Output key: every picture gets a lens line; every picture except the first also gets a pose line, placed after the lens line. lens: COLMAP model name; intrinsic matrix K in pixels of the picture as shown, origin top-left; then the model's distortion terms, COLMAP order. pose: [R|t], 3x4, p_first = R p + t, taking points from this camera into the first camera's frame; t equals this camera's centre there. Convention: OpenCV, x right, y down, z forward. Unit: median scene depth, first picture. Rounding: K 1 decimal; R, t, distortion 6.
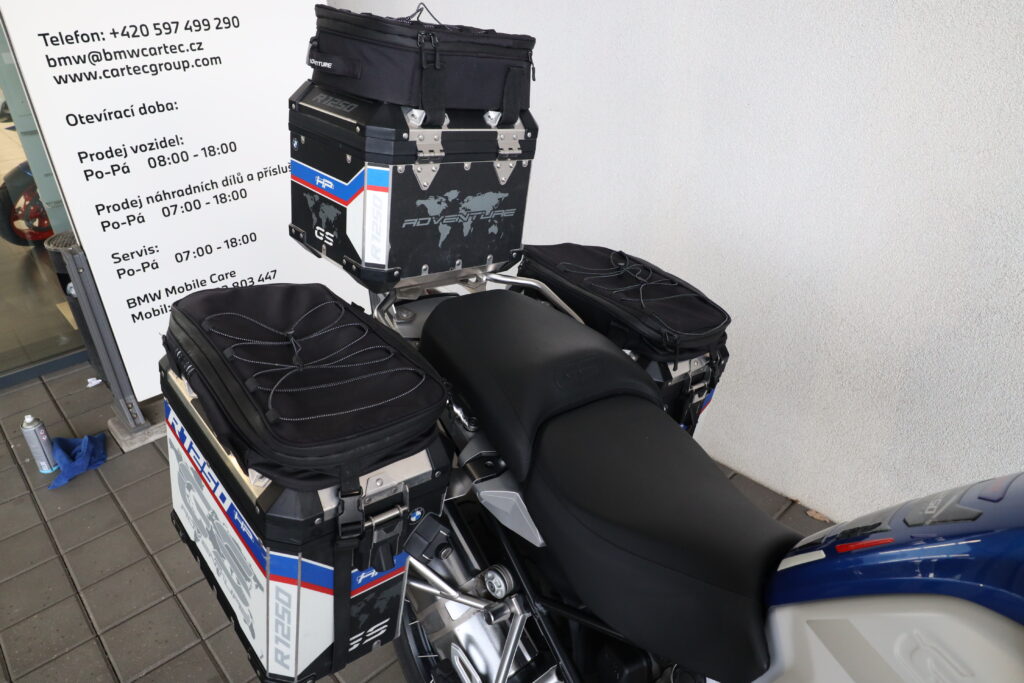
lens RADIAL K [[702.4, 0, 512.0], [0, 702.4, 341.5], [0, 0, 1]] dist [0.003169, 0.000445]
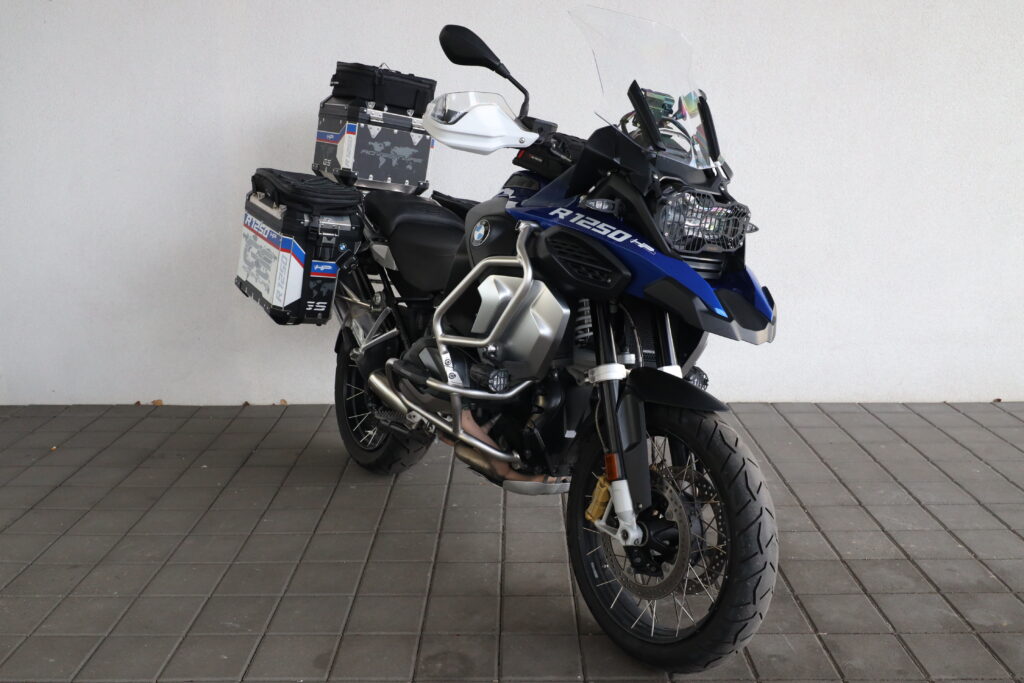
lens RADIAL K [[965.7, 0, 512.0], [0, 965.7, 341.5], [0, 0, 1]] dist [-0.000697, -0.002765]
pose [[0.989892, 0.065124, -0.125983, 0.729288], [-0.096880, 0.959274, -0.265345, 1.157541], [0.103572, 0.274868, 0.955887, -1.666351]]
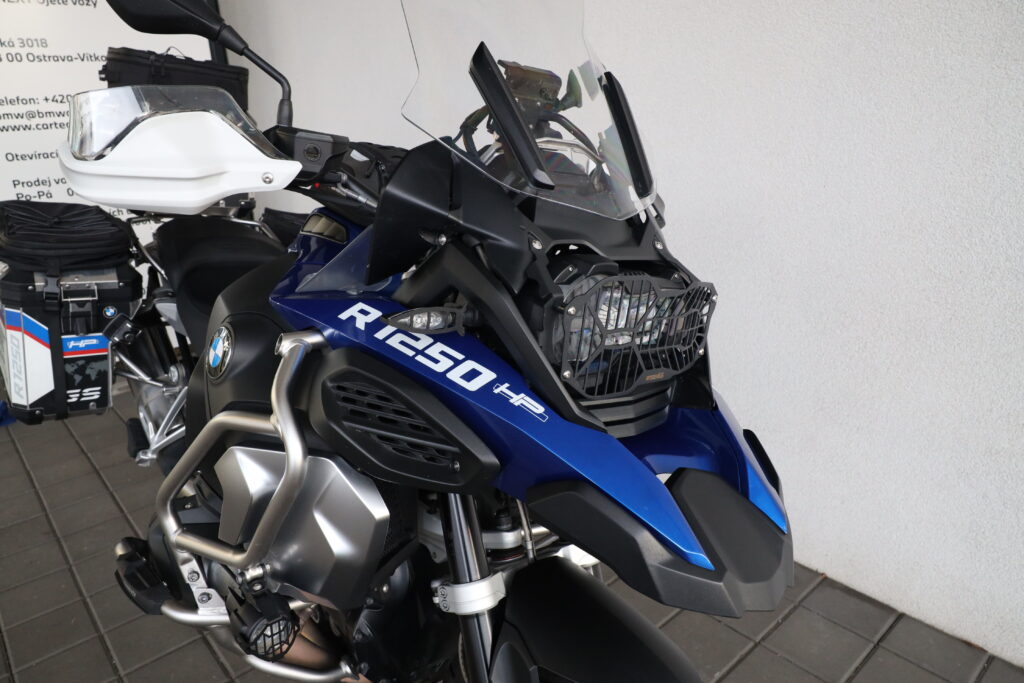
lens RADIAL K [[692.9, 0, 512.0], [0, 692.9, 341.5], [0, 0, 1]] dist [0.002803, -0.000647]
pose [[0.999862, -0.001314, -0.016562, 0.735680], [-0.001426, 0.986405, -0.164326, 0.505467], [0.016553, 0.164327, 0.986267, -0.533173]]
